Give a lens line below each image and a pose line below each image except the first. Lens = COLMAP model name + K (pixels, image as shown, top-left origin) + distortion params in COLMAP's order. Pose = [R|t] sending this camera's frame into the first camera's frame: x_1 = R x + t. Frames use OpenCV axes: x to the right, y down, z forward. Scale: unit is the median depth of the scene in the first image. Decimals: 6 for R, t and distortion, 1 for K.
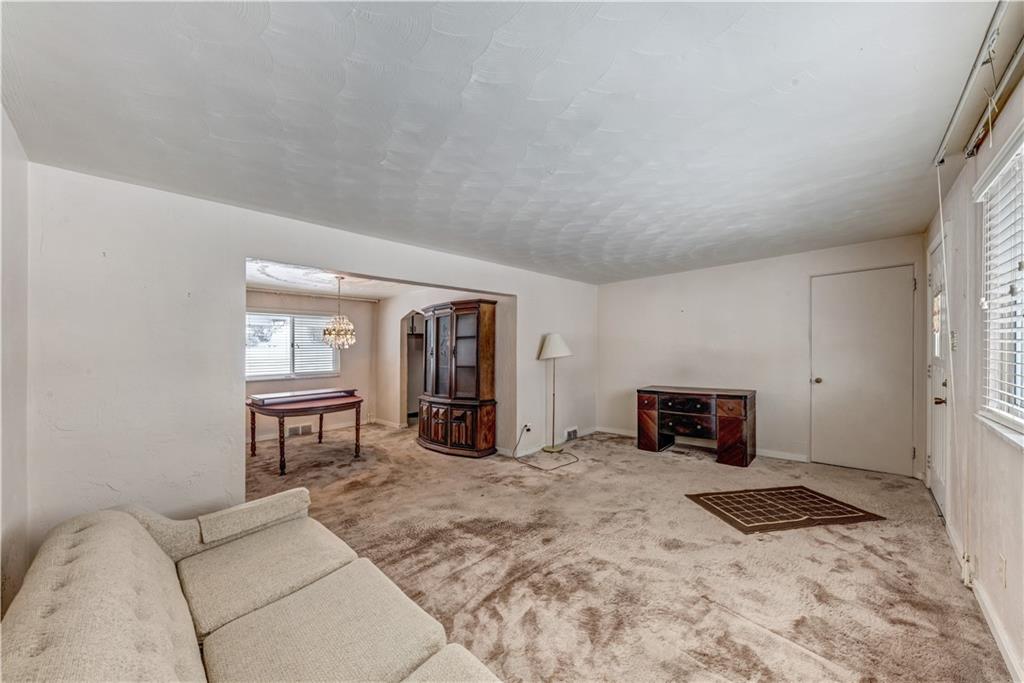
lens RADIAL K [[361.6, 0, 519.6], [0, 361.6, 345.3], [0, 0, 1]] dist [0.002694, -0.002242]
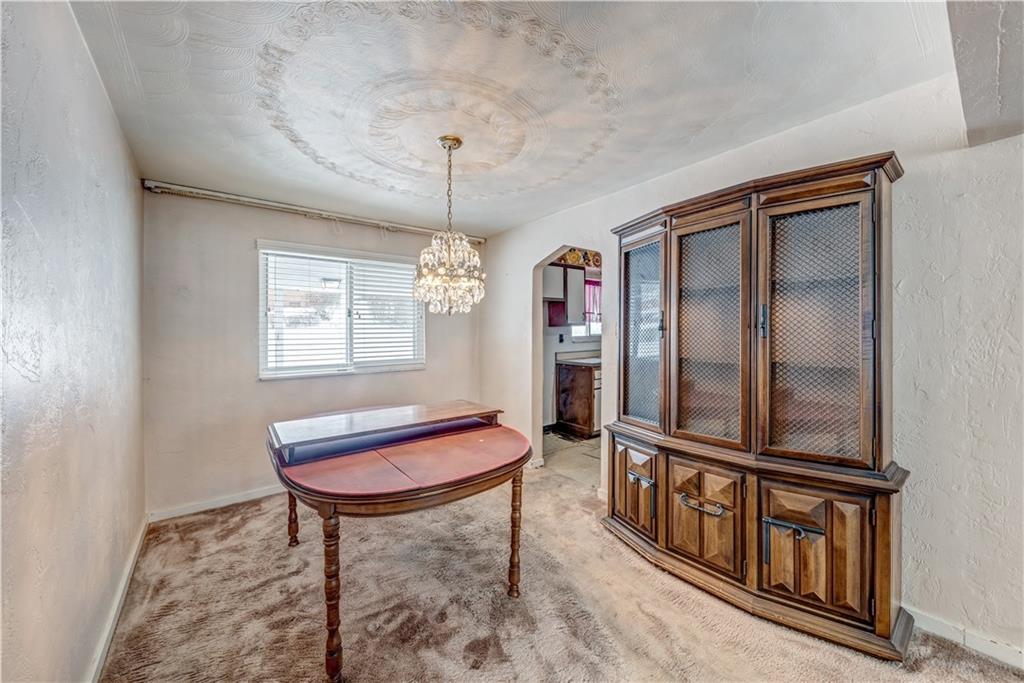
lens RADIAL K [[382.0, 0, 512.0], [0, 382.0, 333.8], [0, 0, 1]] dist [-0.002906, -0.000064]
pose [[0.985657, 0.006503, -0.168636, -0.358884], [-0.003503, 0.999830, 0.018079, 0.024773], [0.168725, -0.017228, 0.985513, 0.588354]]
